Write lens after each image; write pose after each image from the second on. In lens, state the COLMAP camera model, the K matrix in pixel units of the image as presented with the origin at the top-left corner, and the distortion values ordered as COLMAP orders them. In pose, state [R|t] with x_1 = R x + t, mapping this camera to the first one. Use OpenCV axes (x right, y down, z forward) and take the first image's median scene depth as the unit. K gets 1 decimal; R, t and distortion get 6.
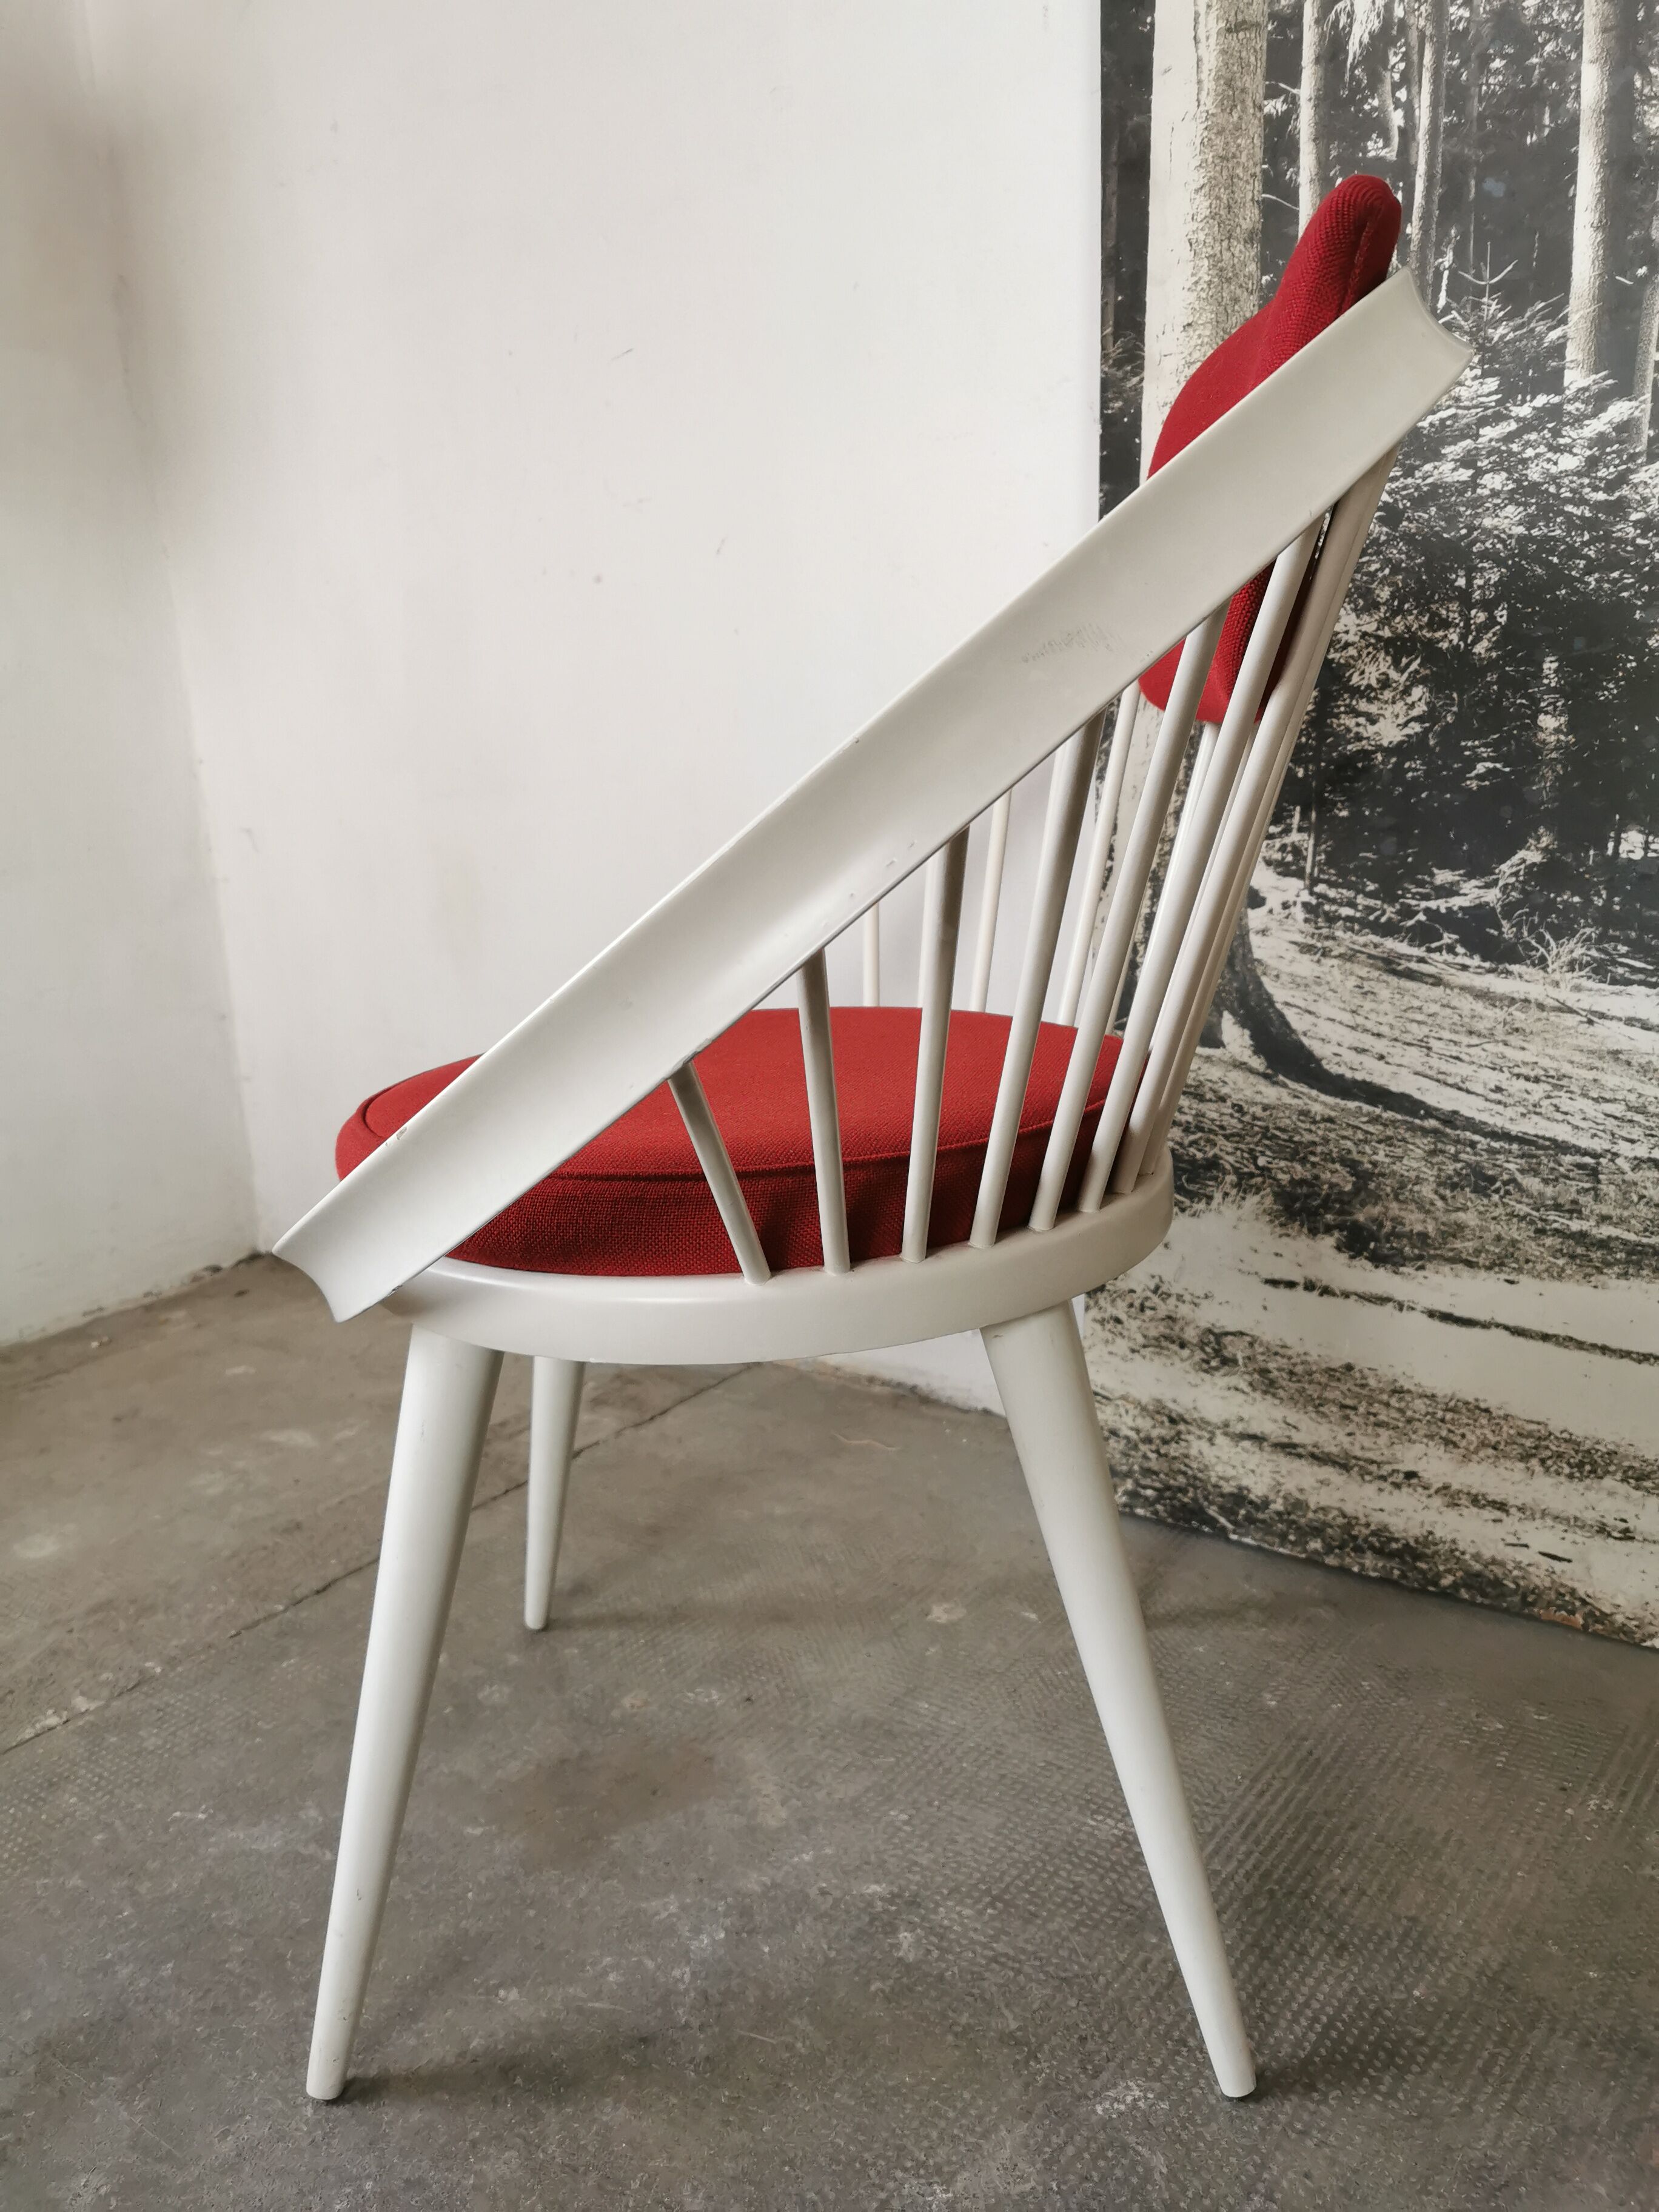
lens RADIAL K [[1711.8, 0, 833.7], [0, 1711.8, 1100.5], [0, 0, 1]] dist [0.061637, -0.090503]
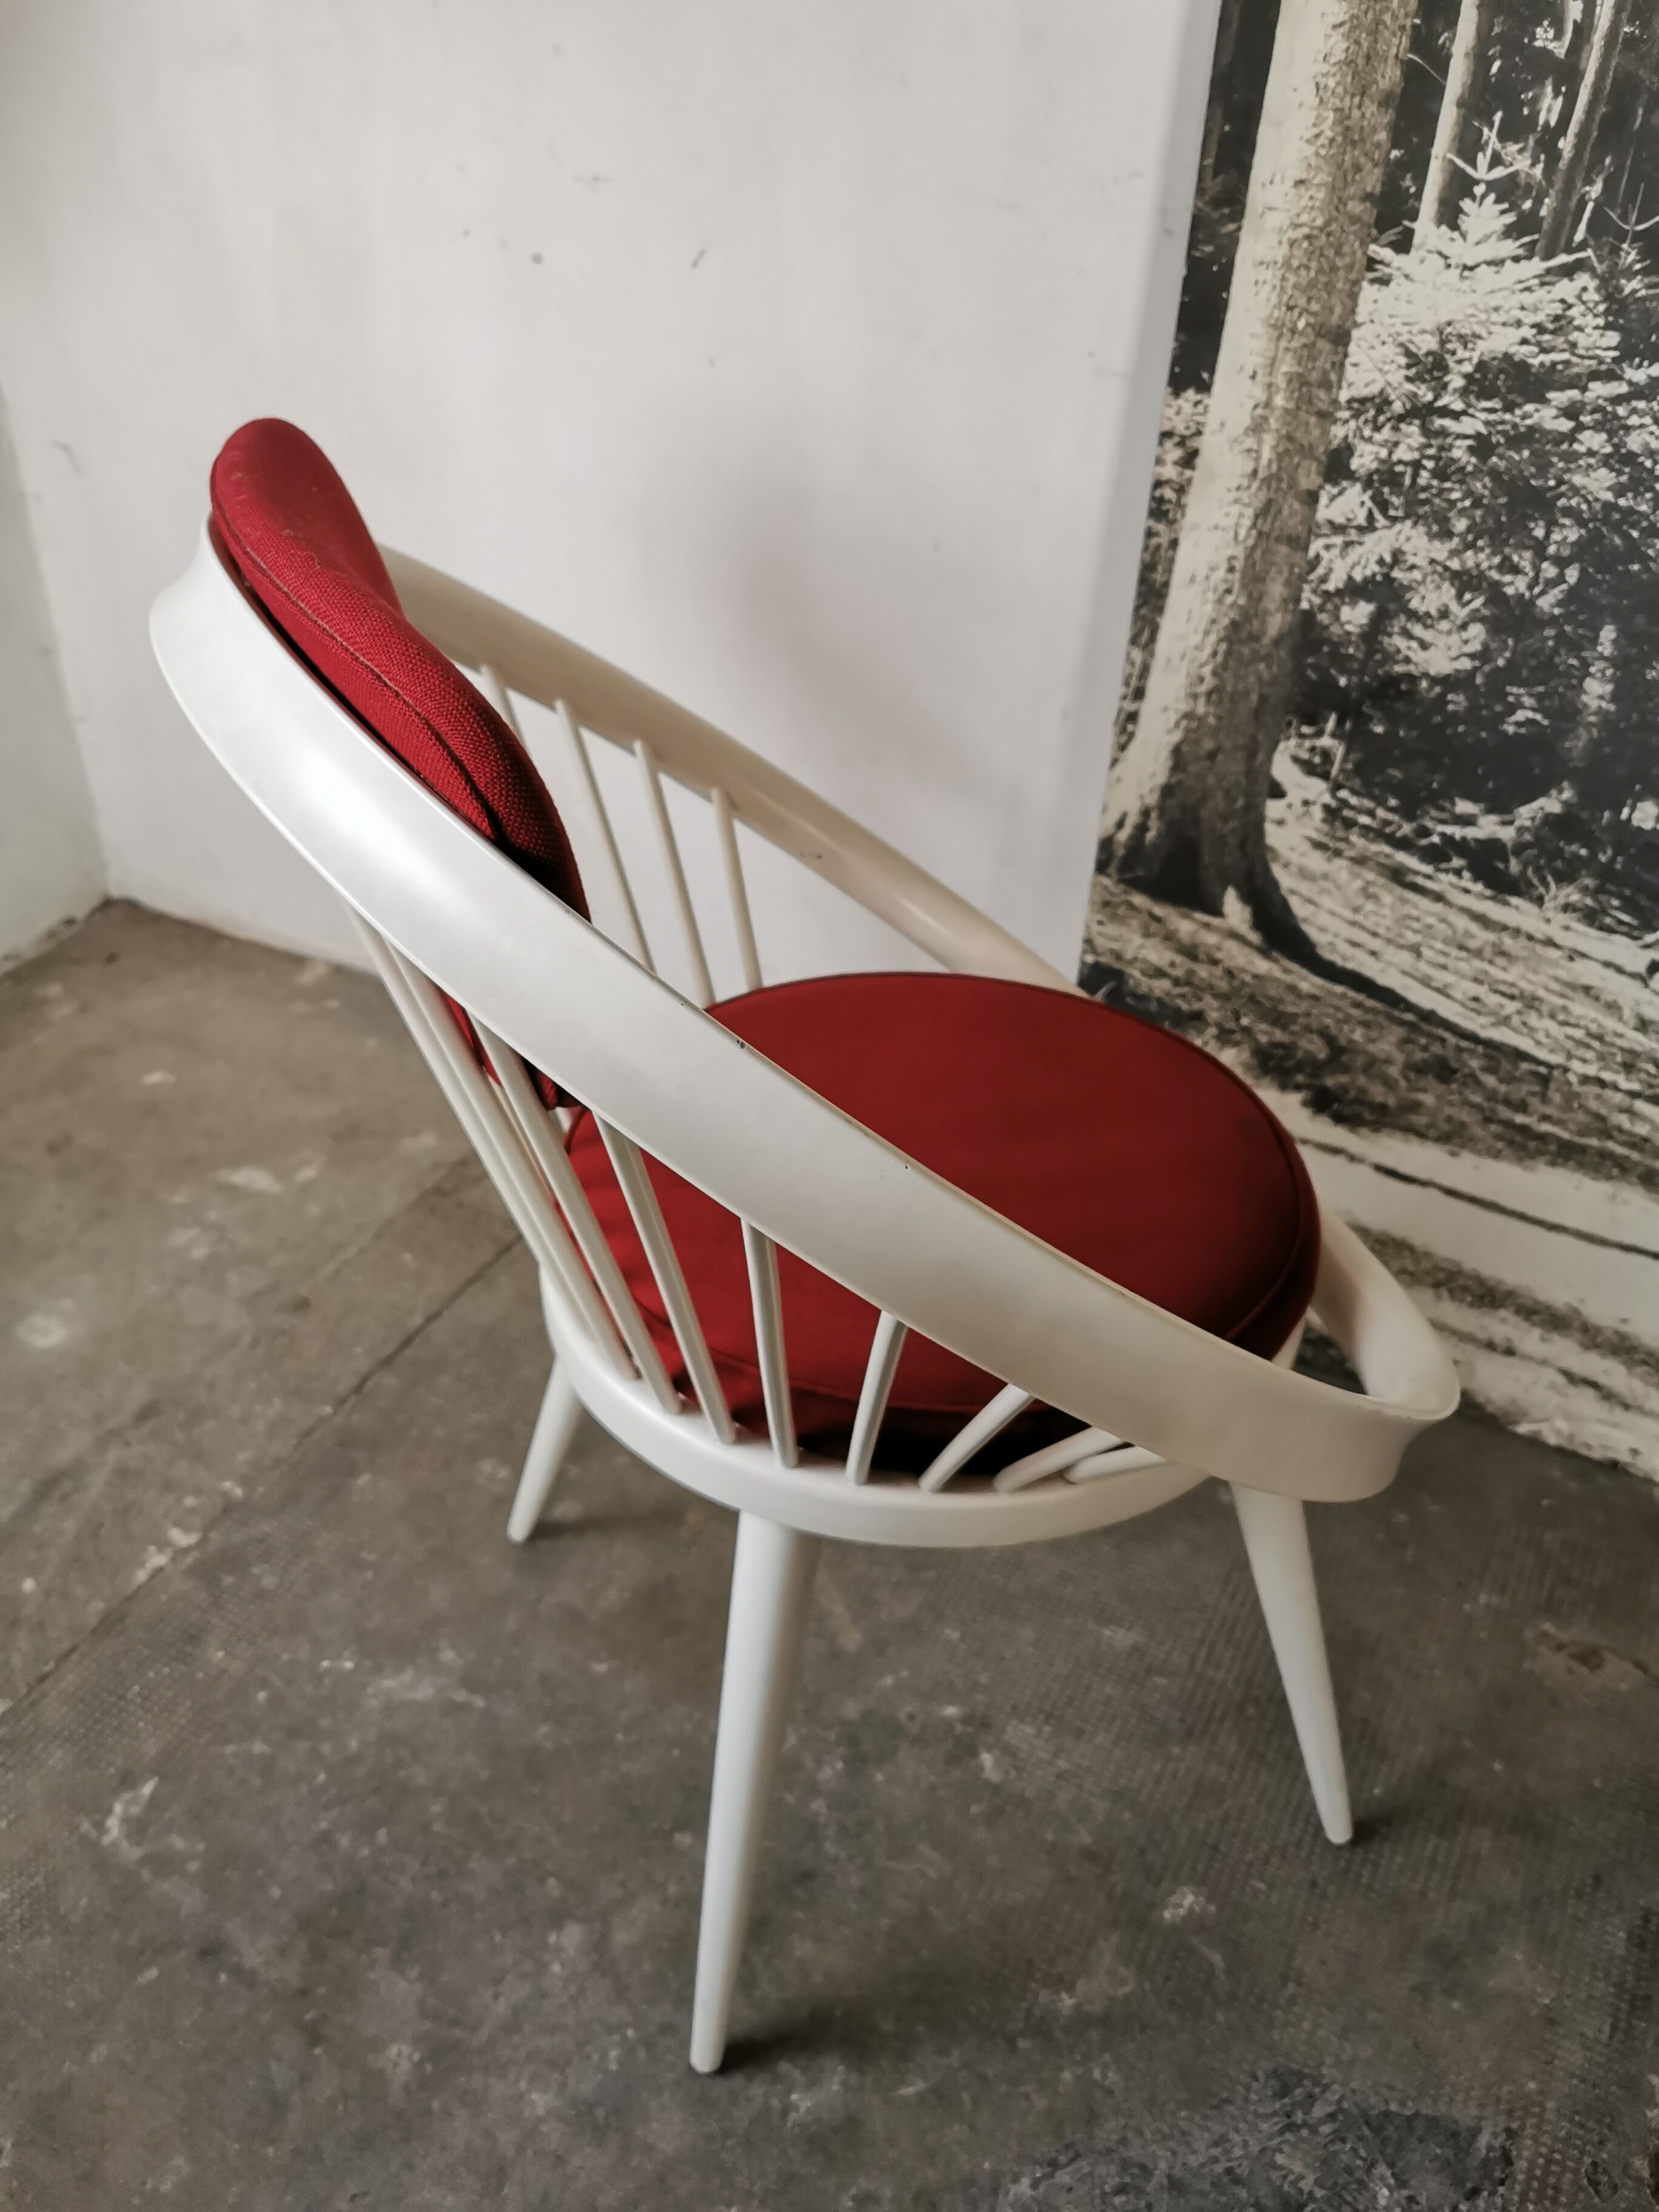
lens RADIAL K [[1711.8, 0, 841.1], [0, 1711.8, 1092.4], [0, 0, 1]] dist [0.061637, -0.090503]
pose [[0.982805, -0.022716, 0.183242, -0.213142], [-0.045714, 0.931574, 0.360666, -0.317389], [-0.178896, -0.362841, 0.914518, 0.029516]]
